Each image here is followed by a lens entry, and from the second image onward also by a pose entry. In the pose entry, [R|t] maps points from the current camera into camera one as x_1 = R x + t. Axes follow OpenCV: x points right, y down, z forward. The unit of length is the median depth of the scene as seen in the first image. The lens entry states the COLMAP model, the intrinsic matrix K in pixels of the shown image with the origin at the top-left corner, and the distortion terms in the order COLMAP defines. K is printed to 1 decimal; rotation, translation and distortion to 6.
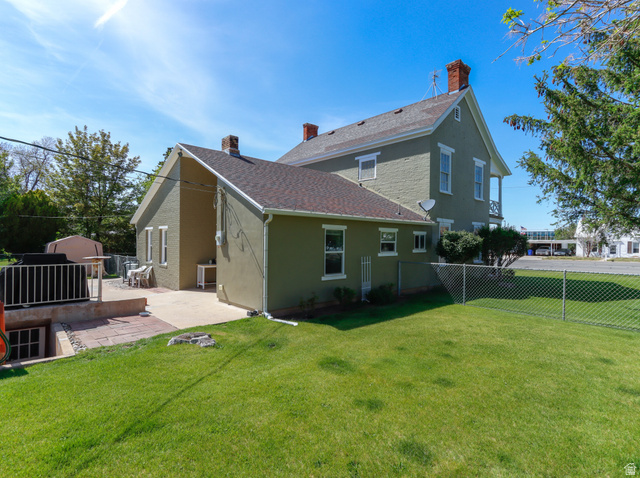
lens RADIAL K [[330.4, 0, 320.2], [0, 330.4, 241.2], [0, 0, 1]] dist [-0.004736, -0.000417]
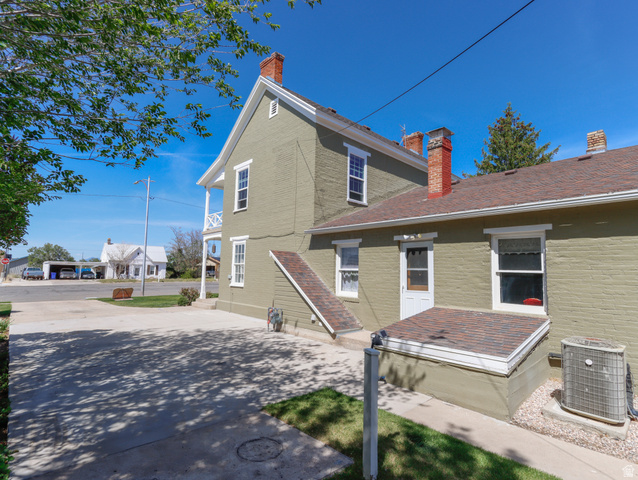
lens RADIAL K [[329.4, 0, 319.2], [0, 329.4, 242.2], [0, 0, 1]] dist [-0.004736, -0.000417]
pose [[-0.005916, 0.084079, 0.996442, -0.741993], [-0.019173, 0.996266, -0.084178, 0.028229], [-0.999799, -0.019603, -0.004282, 1.340372]]
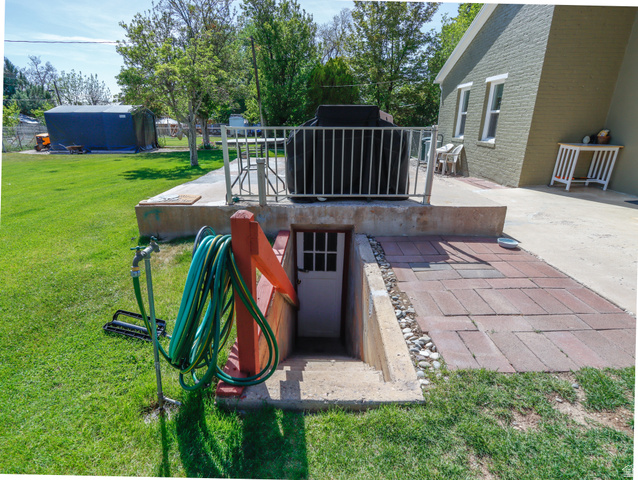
lens RADIAL K [[329.4, 0, 319.2], [0, 329.4, 242.2], [0, 0, 1]] dist [-0.004736, -0.000417]
pose [[0.727433, 0.231878, -0.645813, -0.267649], [0.003184, 0.940022, 0.341100, 0.036290], [0.686171, -0.250184, 0.683064, 0.309108]]
